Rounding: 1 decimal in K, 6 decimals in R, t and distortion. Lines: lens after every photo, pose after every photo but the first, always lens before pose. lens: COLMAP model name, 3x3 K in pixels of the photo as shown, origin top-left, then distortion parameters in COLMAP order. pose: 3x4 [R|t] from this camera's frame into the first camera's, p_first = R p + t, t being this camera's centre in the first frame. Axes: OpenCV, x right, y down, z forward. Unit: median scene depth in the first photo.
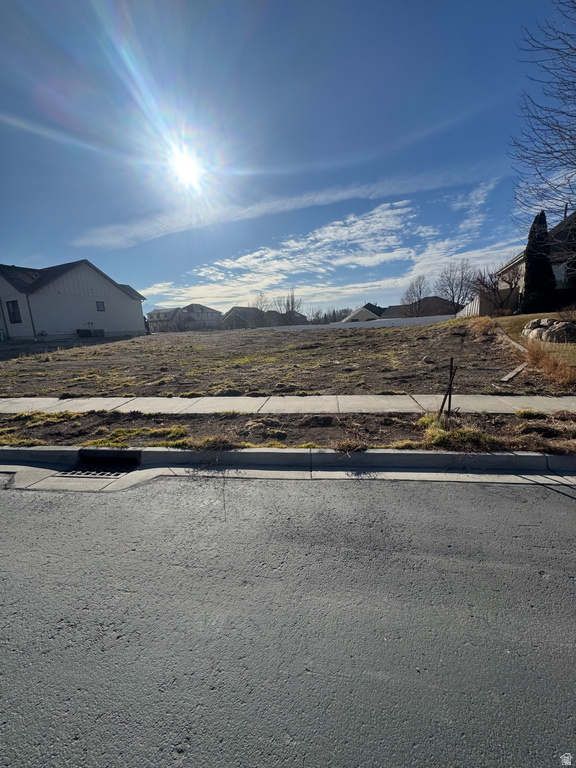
lens RADIAL K [[305.4, 0, 290.6], [0, 305.4, 382.2], [0, 0, 1]] dist [-0.001904, 0.000634]
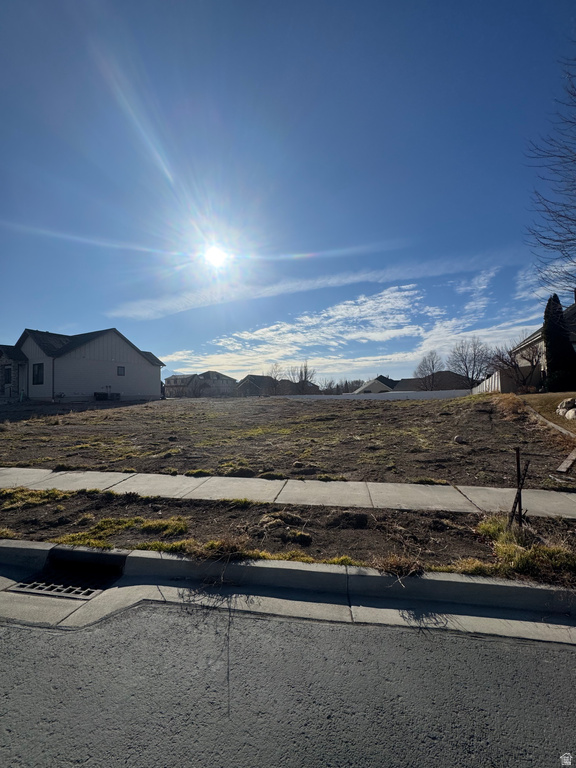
lens RADIAL K [[305.4, 0, 290.5], [0, 305.4, 384.8], [0, 0, 1]] dist [-0.001904, 0.000634]
pose [[0.998699, 0.031049, -0.040462, -0.012875], [-0.038935, 0.976576, -0.211621, -0.012873], [0.032943, 0.212921, 0.976514, 0.038744]]
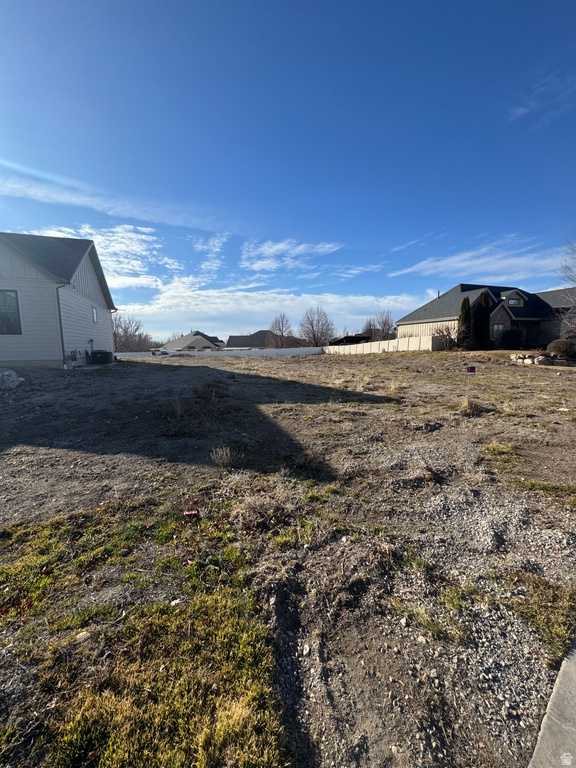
lens RADIAL K [[305.4, 0, 291.6], [0, 305.4, 386.2], [0, 0, 1]] dist [-0.001904, 0.000634]
pose [[0.708687, -0.056008, 0.703296, -0.481993], [0.110927, 0.993291, -0.032674, -0.160414], [-0.696748, 0.101170, 0.710145, 0.799877]]
